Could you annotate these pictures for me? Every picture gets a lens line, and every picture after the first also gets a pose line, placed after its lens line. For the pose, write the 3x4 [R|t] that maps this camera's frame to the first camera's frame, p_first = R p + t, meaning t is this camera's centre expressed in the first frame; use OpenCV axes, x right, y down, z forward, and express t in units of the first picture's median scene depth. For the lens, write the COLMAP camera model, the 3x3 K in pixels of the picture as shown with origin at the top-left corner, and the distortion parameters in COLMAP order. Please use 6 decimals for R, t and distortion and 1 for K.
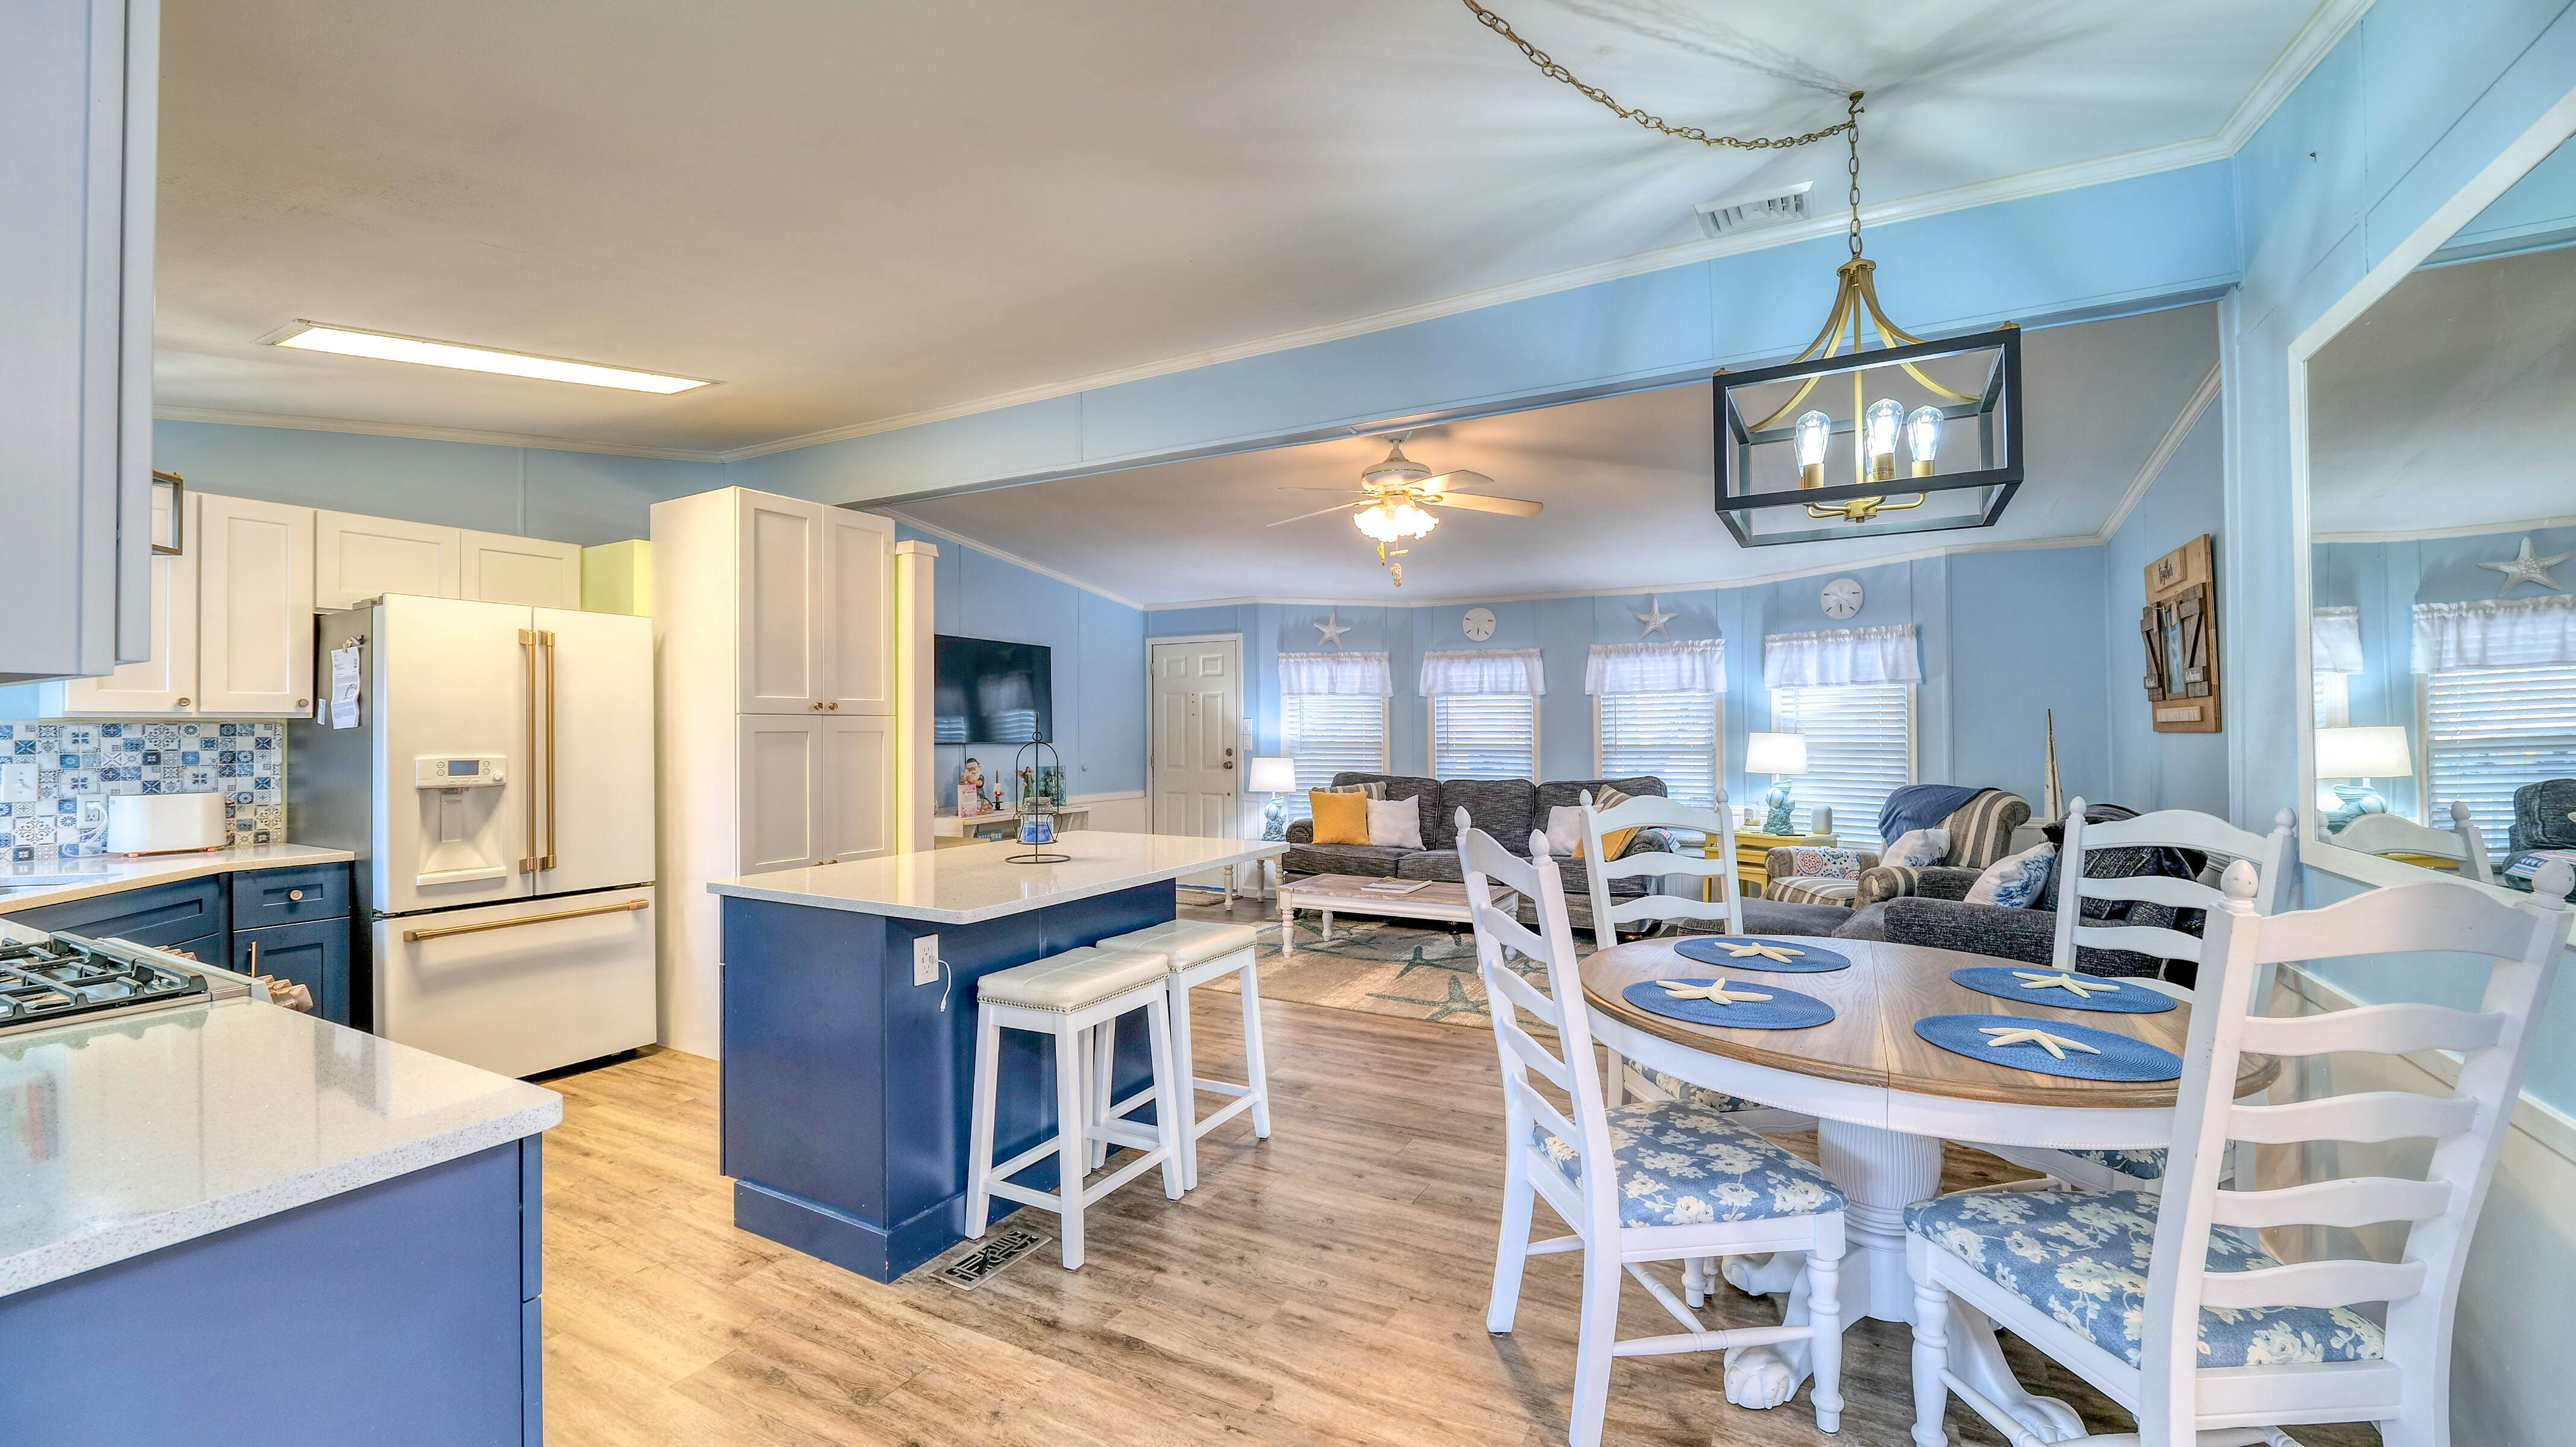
lens RADIAL K [[1041.6, 0, 1273.9], [0, 1041.6, 718.6], [0, 0, 1]] dist [-0.012843, 0.000924]
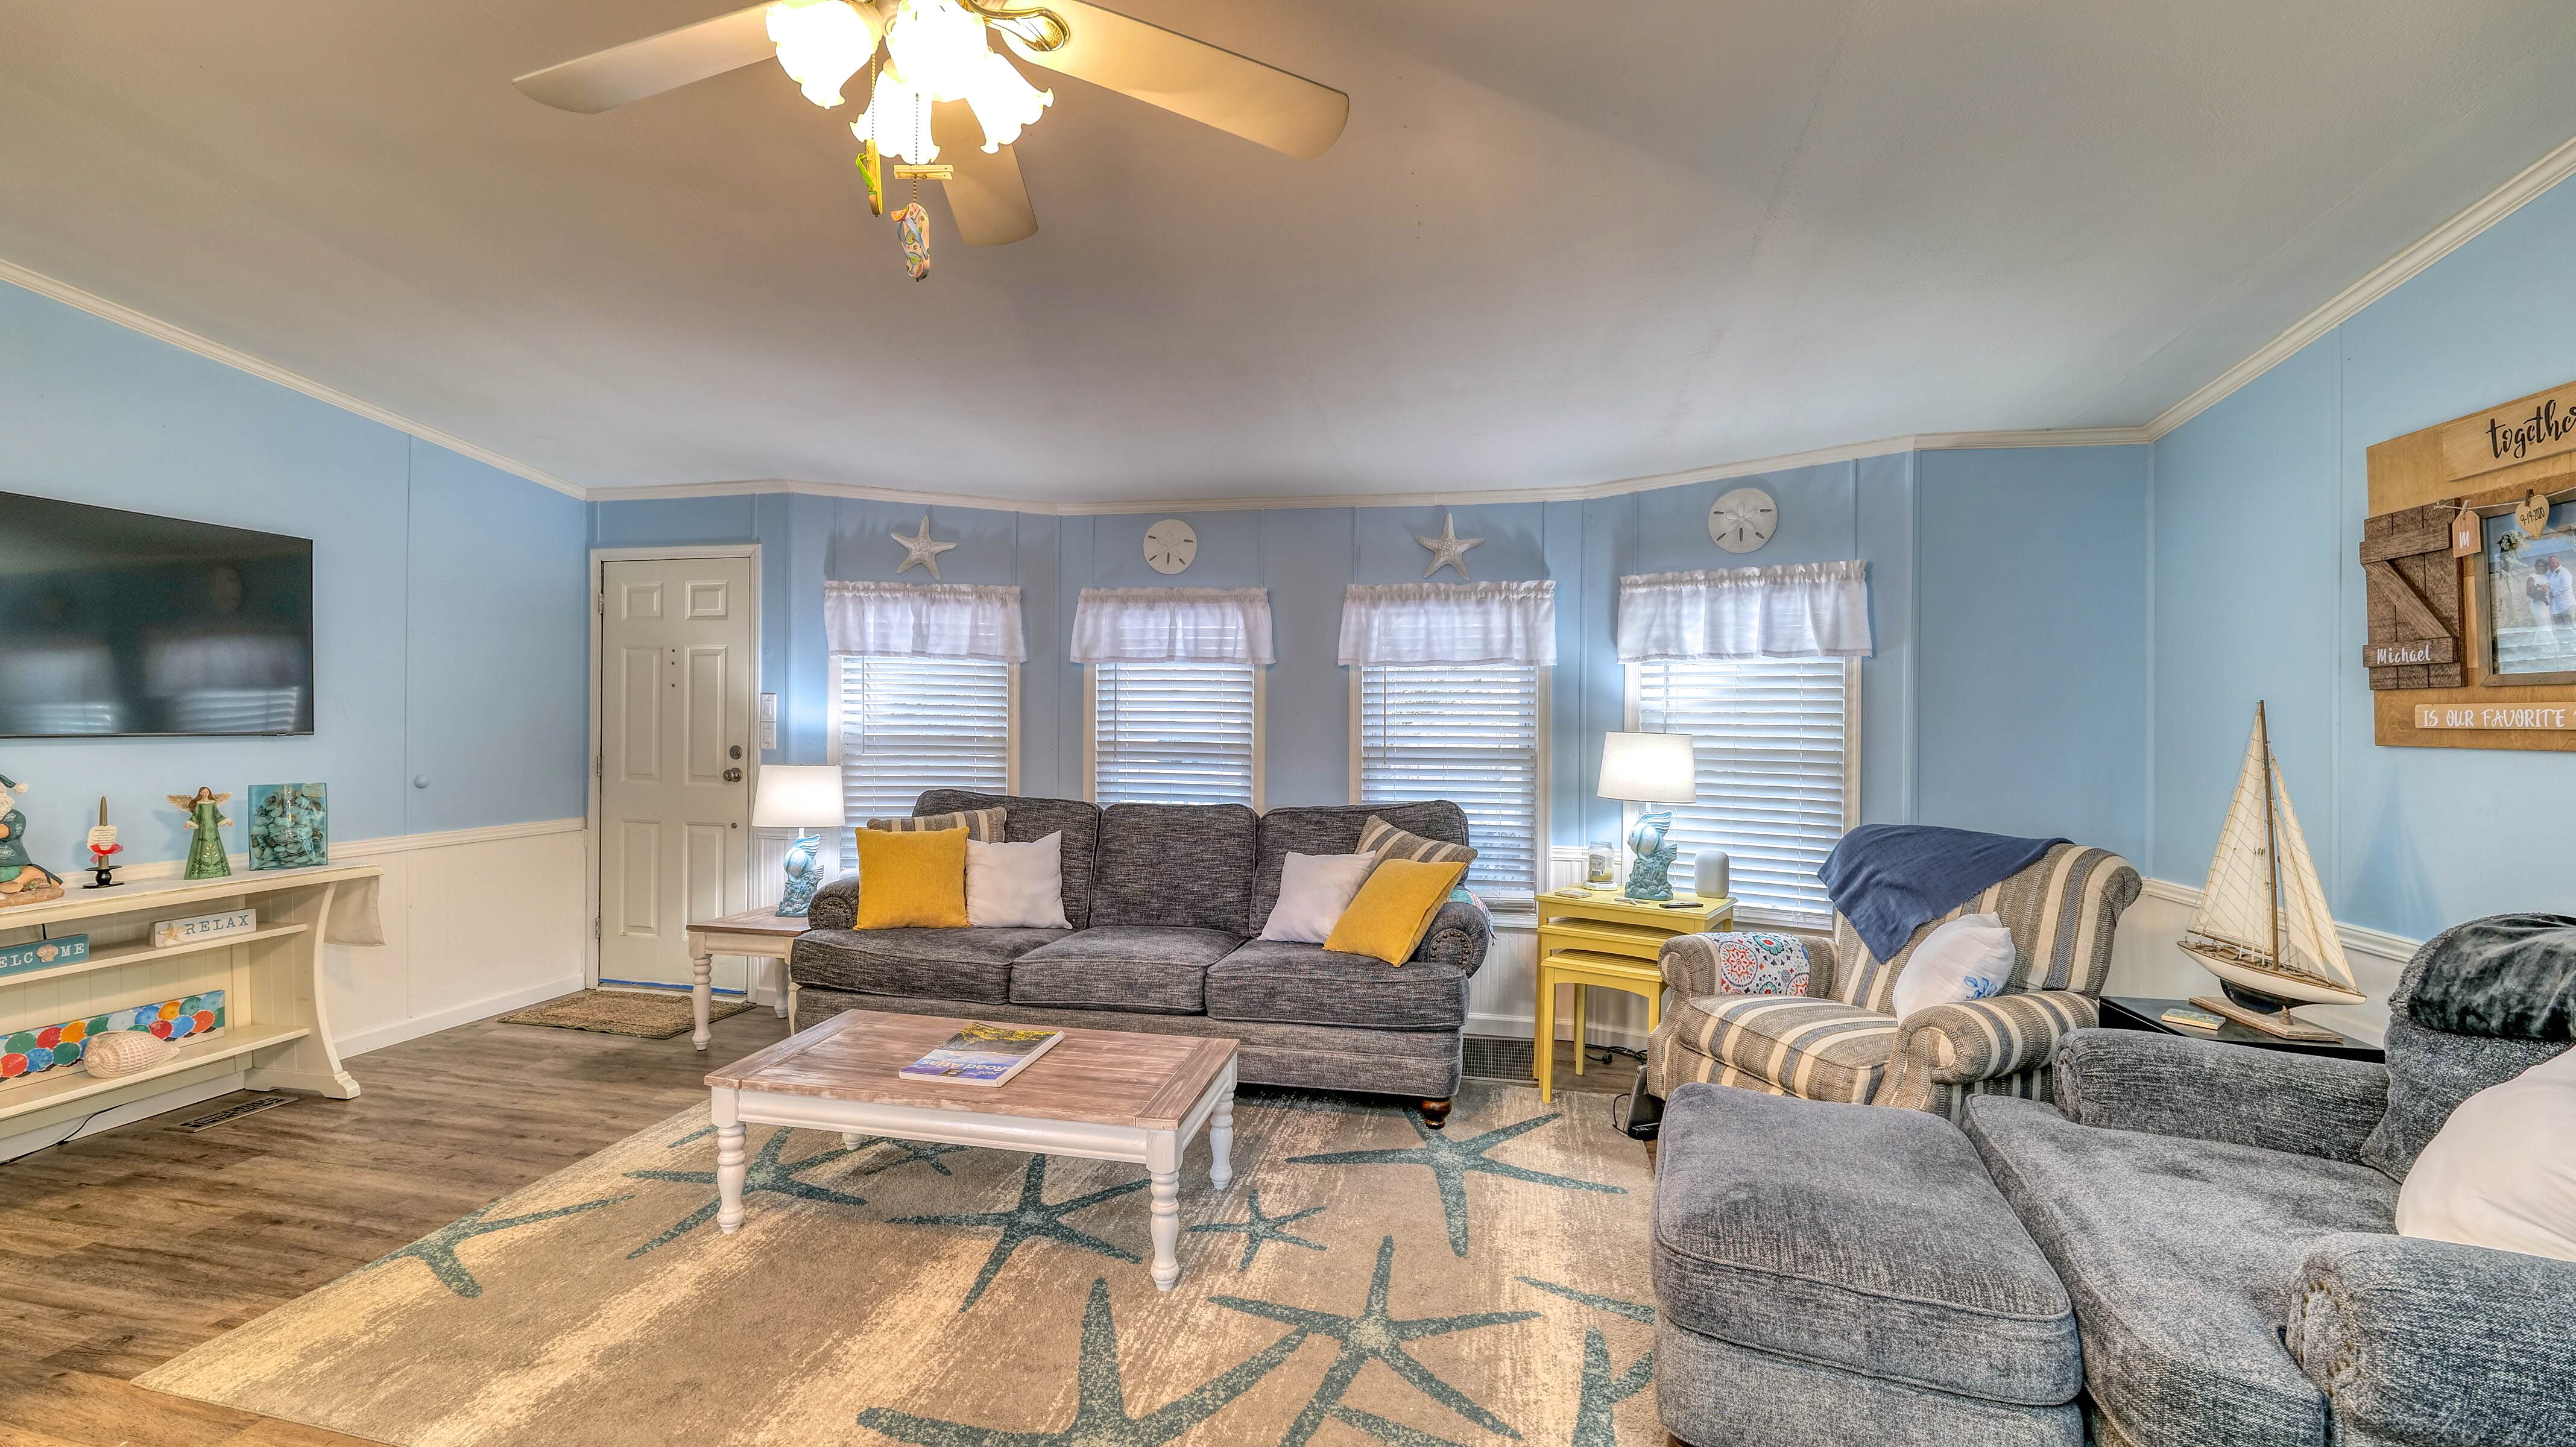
lens RADIAL K [[1041.6, 0, 1273.9], [0, 1041.6, 718.6], [0, 0, 1]] dist [-0.012843, 0.000924]
pose [[0.956782, 0.013866, 0.290476, 0.088016], [-0.018063, 0.999768, 0.011775, 0.002037], [-0.290245, -0.016513, 0.956810, 0.439583]]
